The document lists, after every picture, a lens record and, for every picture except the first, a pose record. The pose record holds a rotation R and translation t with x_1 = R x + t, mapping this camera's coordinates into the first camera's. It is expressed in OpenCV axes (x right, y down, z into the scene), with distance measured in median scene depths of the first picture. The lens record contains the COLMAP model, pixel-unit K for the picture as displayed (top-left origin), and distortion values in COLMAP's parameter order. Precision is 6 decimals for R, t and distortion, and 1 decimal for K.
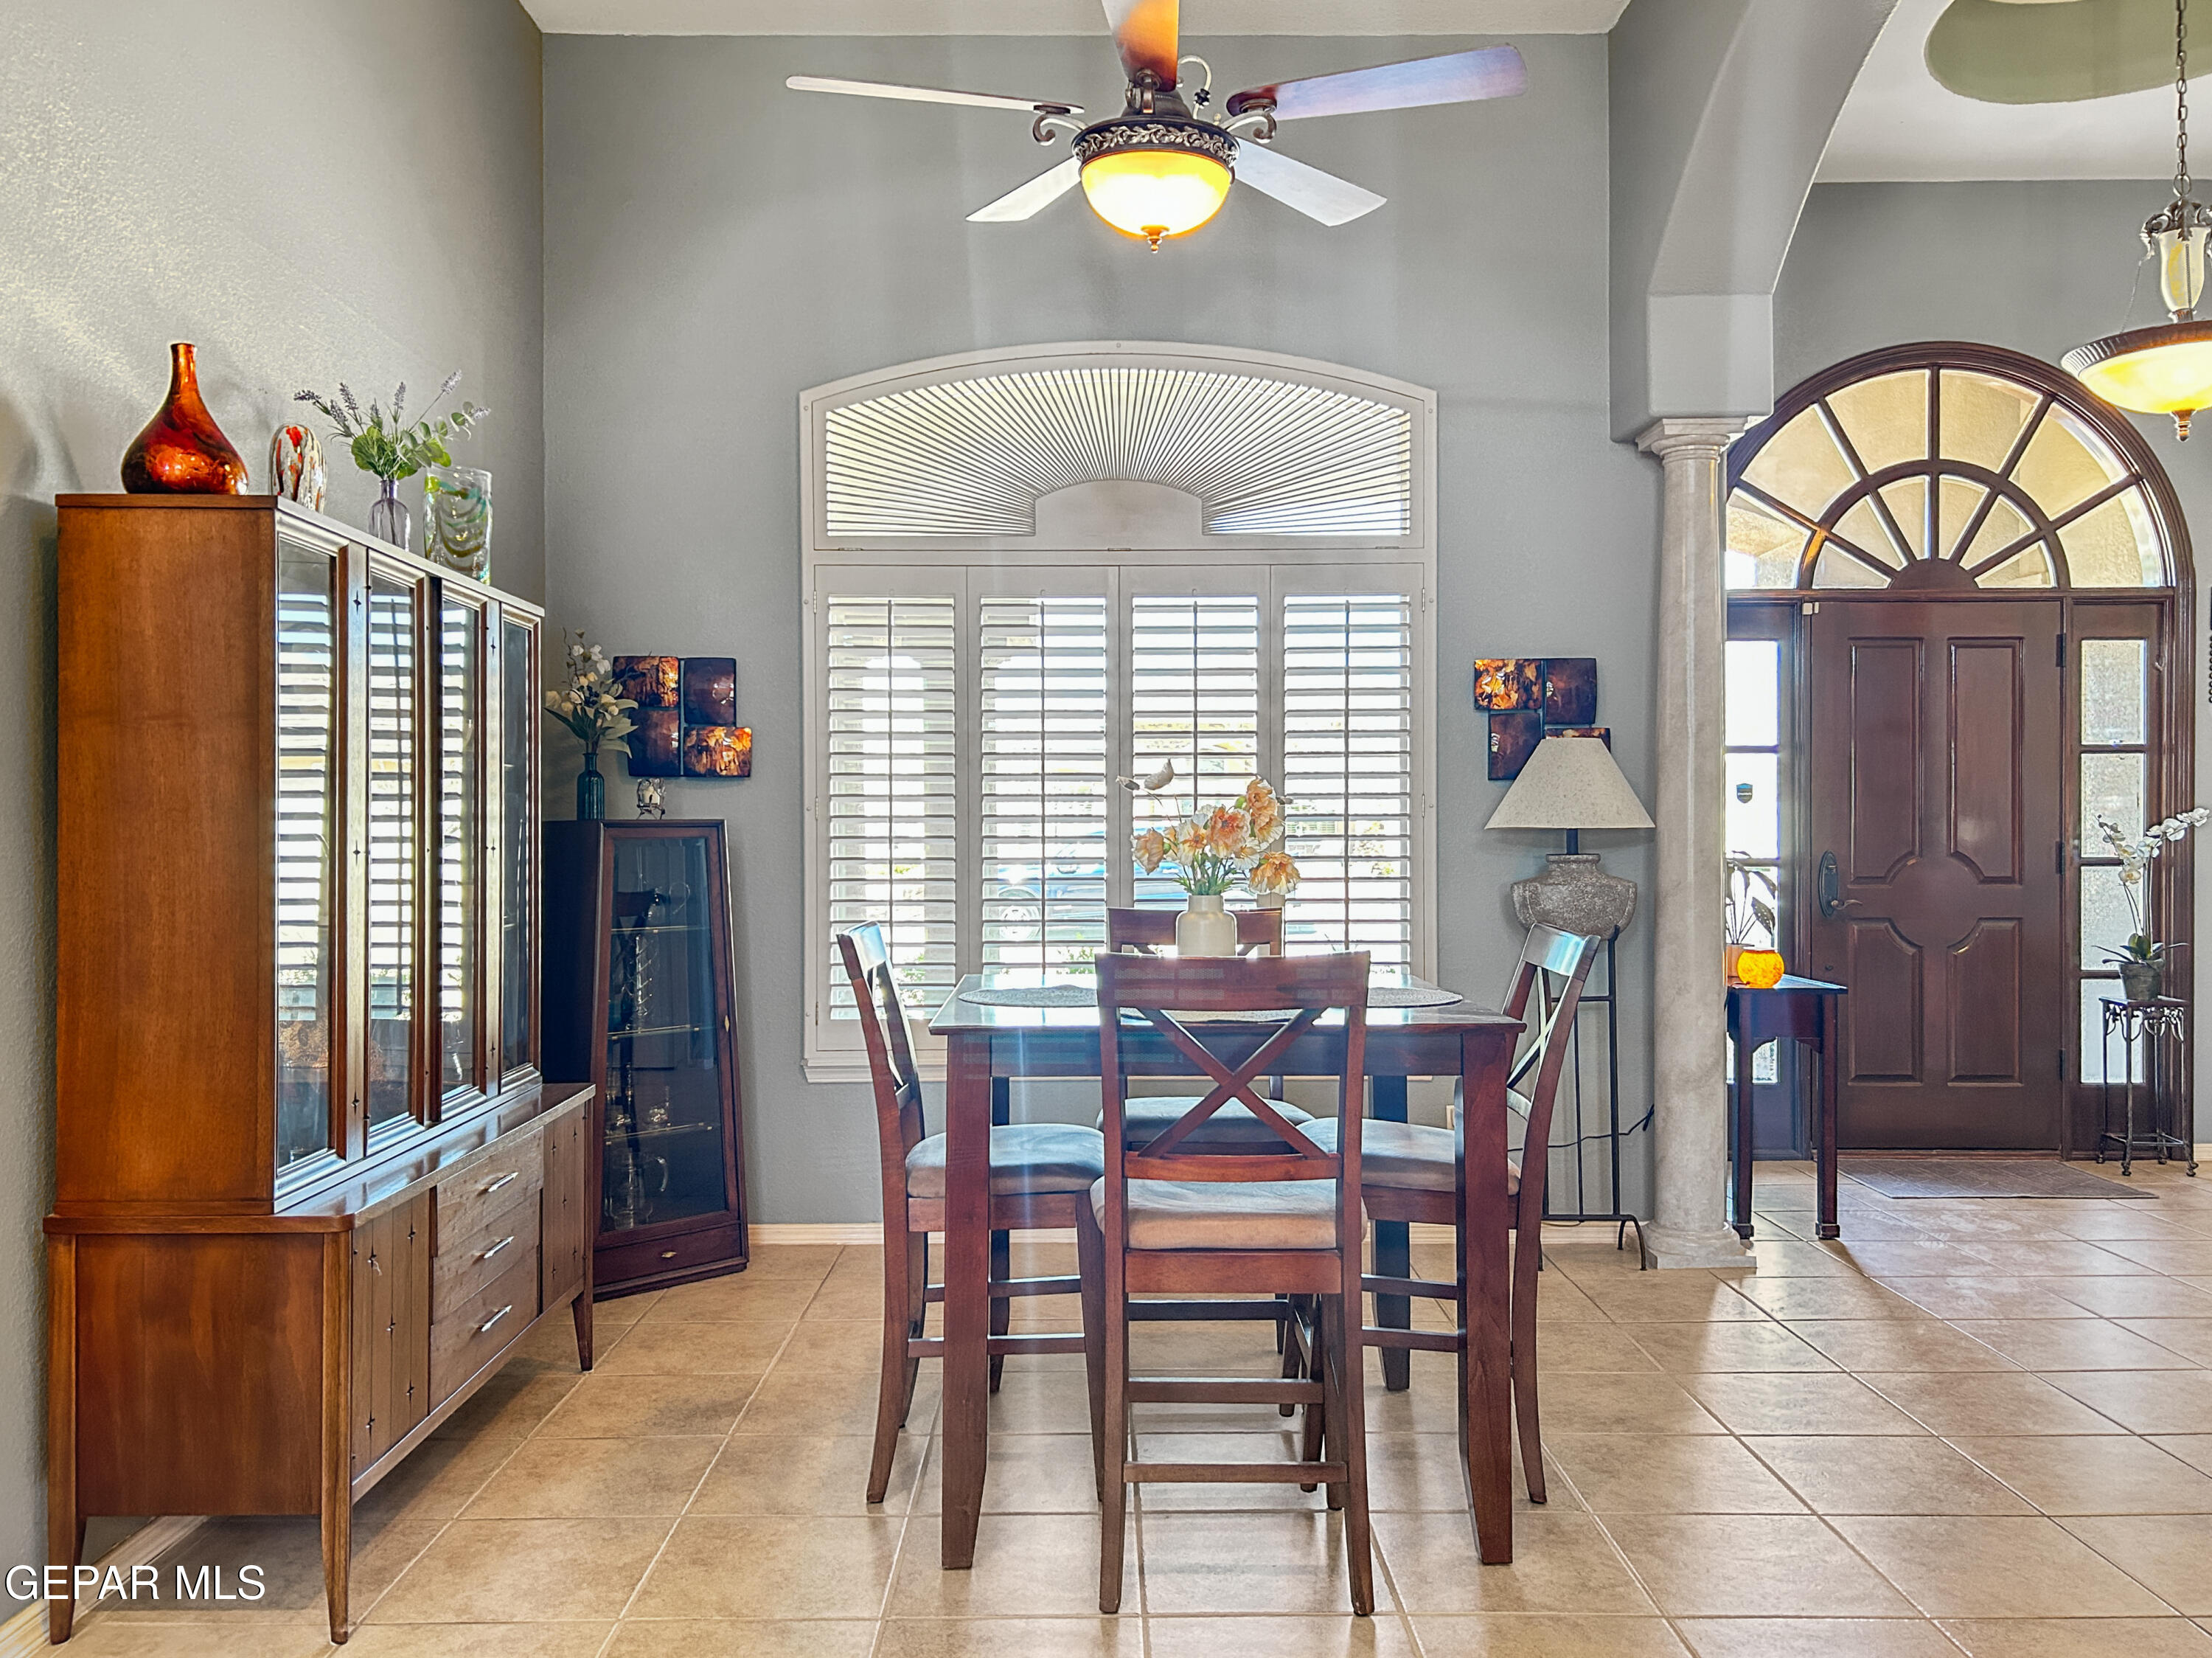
lens RADIAL K [[1722.6, 0, 1111.3], [0, 1722.6, 814.8], [0, 0, 1]] dist [0.031292, -0.003734]
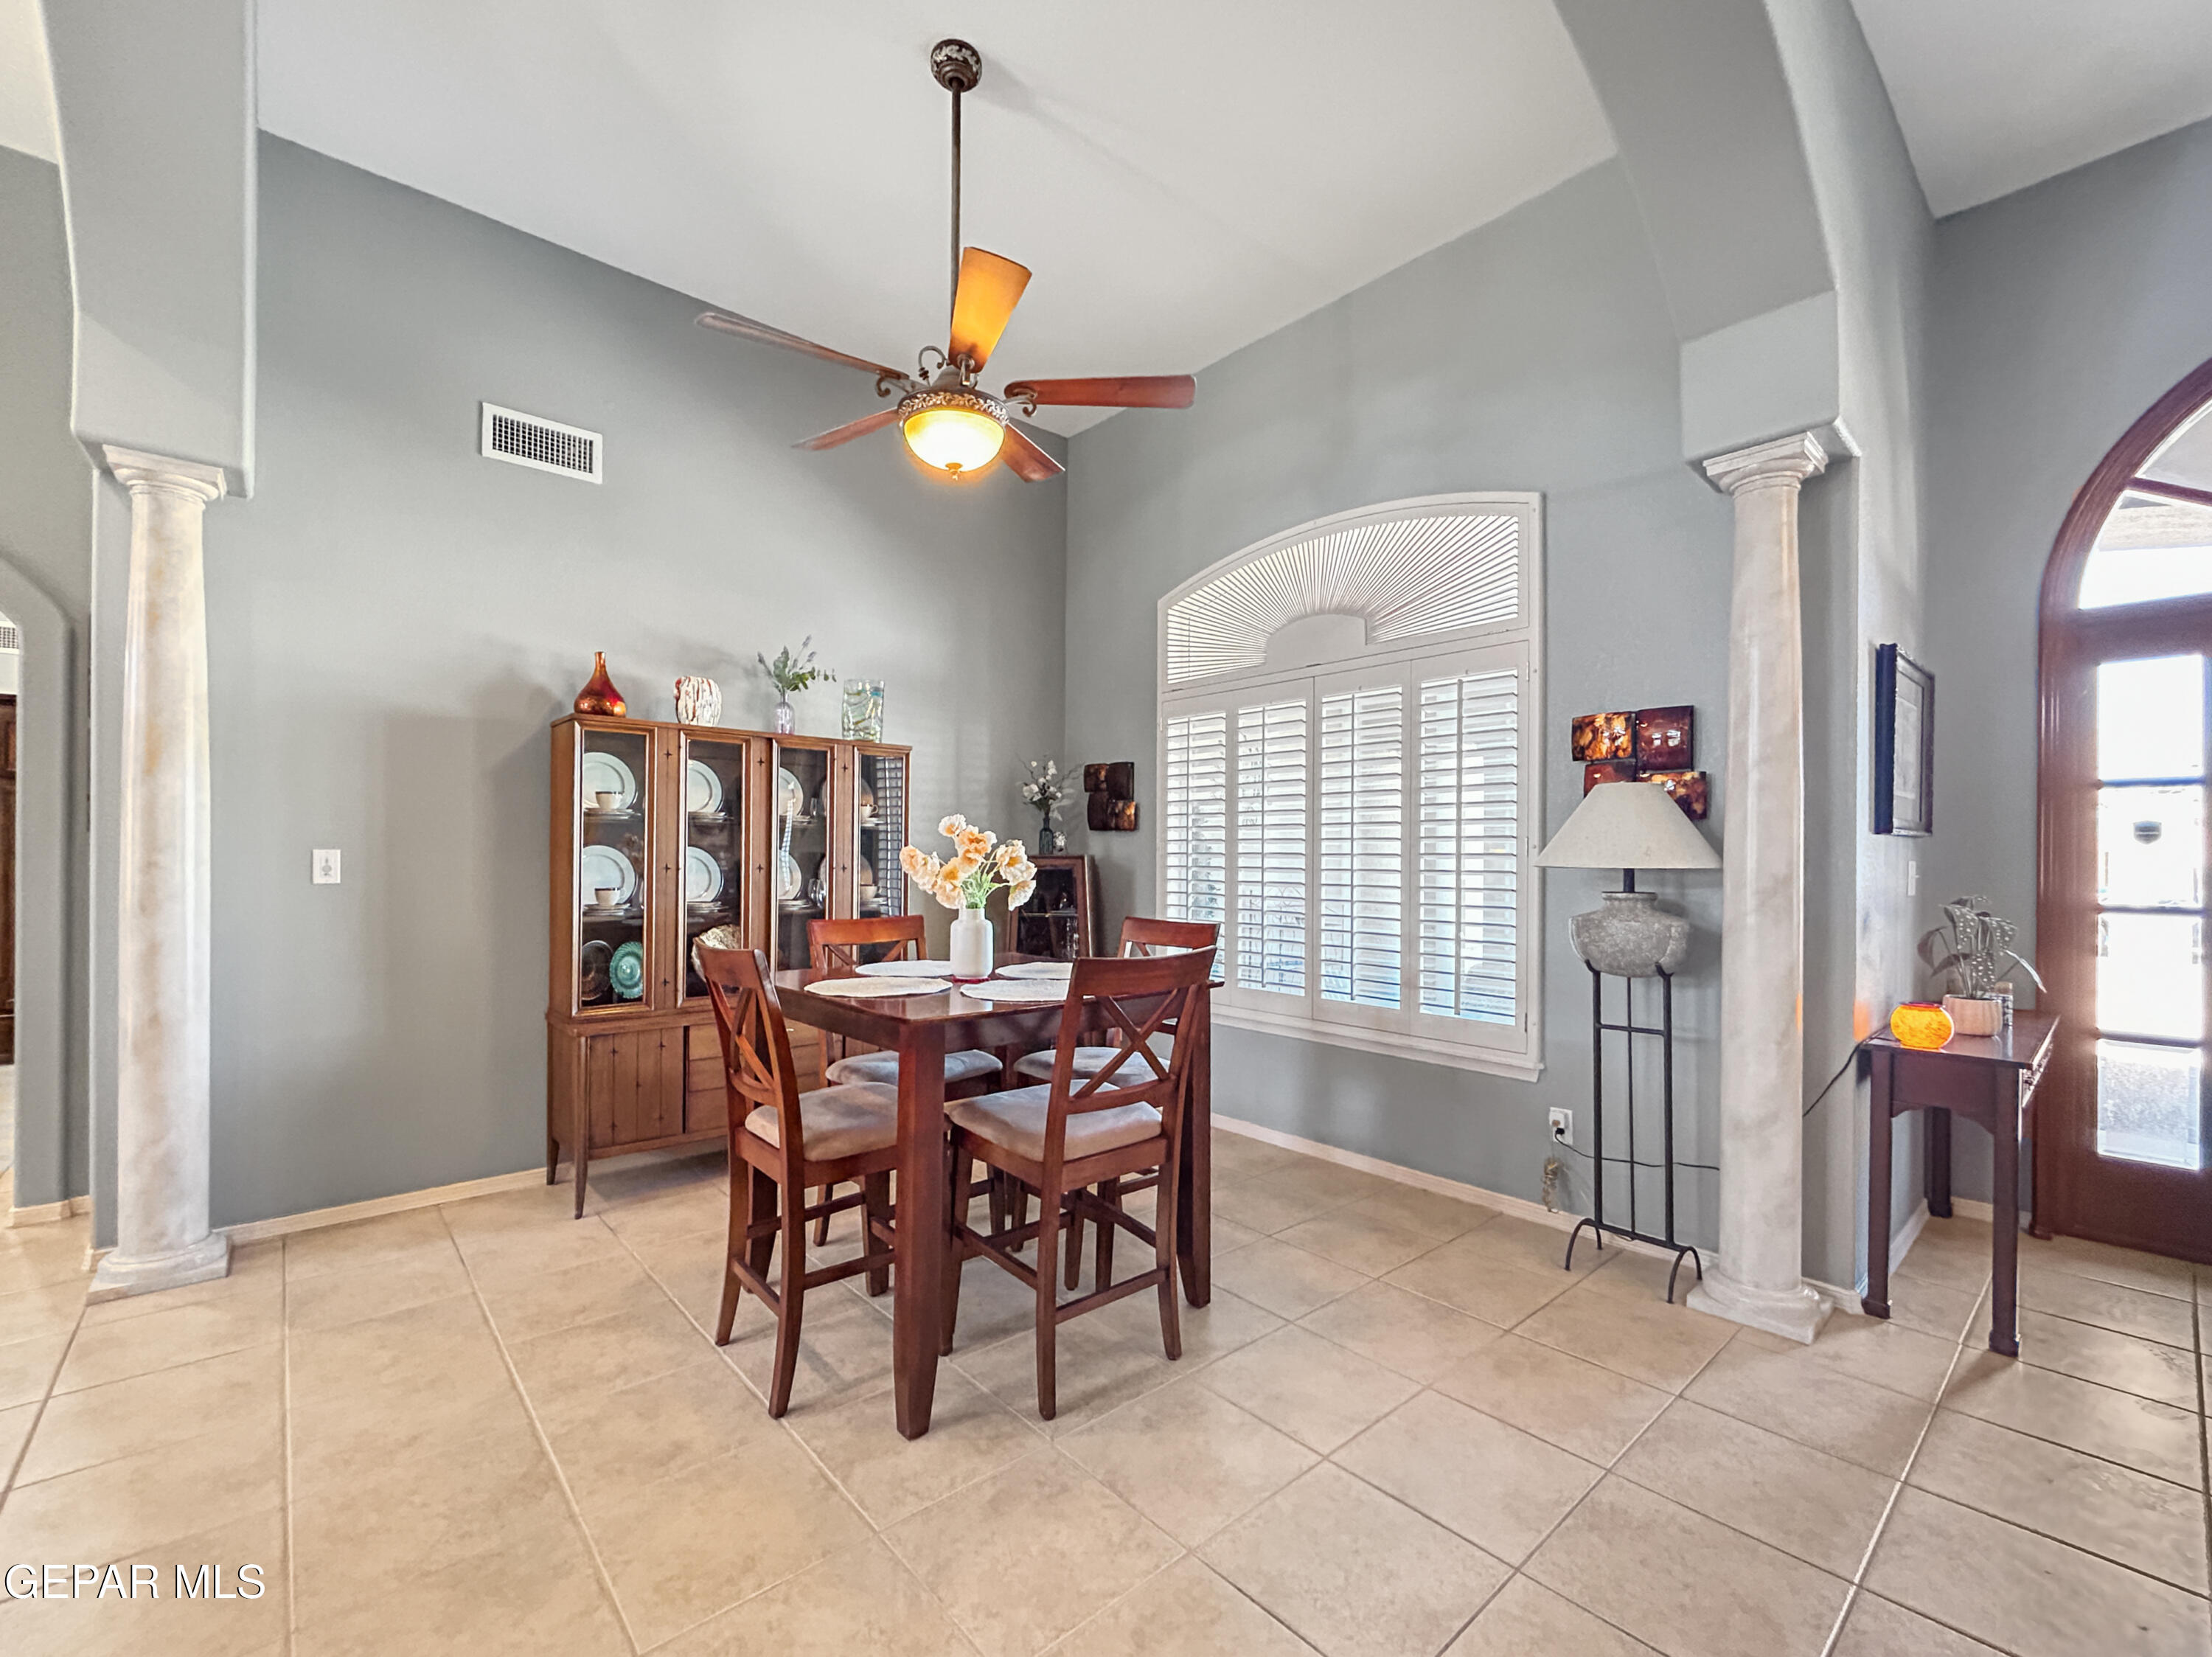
lens RADIAL K [[928.6, 0, 1105.3], [0, 928.6, 851.0], [0, 0, 1]] dist [0.001985, 0.000152]
pose [[0.659472, 0.004329, -0.751717, 0.466821], [-0.003396, 0.999990, 0.002780, -0.002987], [0.751721, 0.000720, 0.659480, 0.365799]]
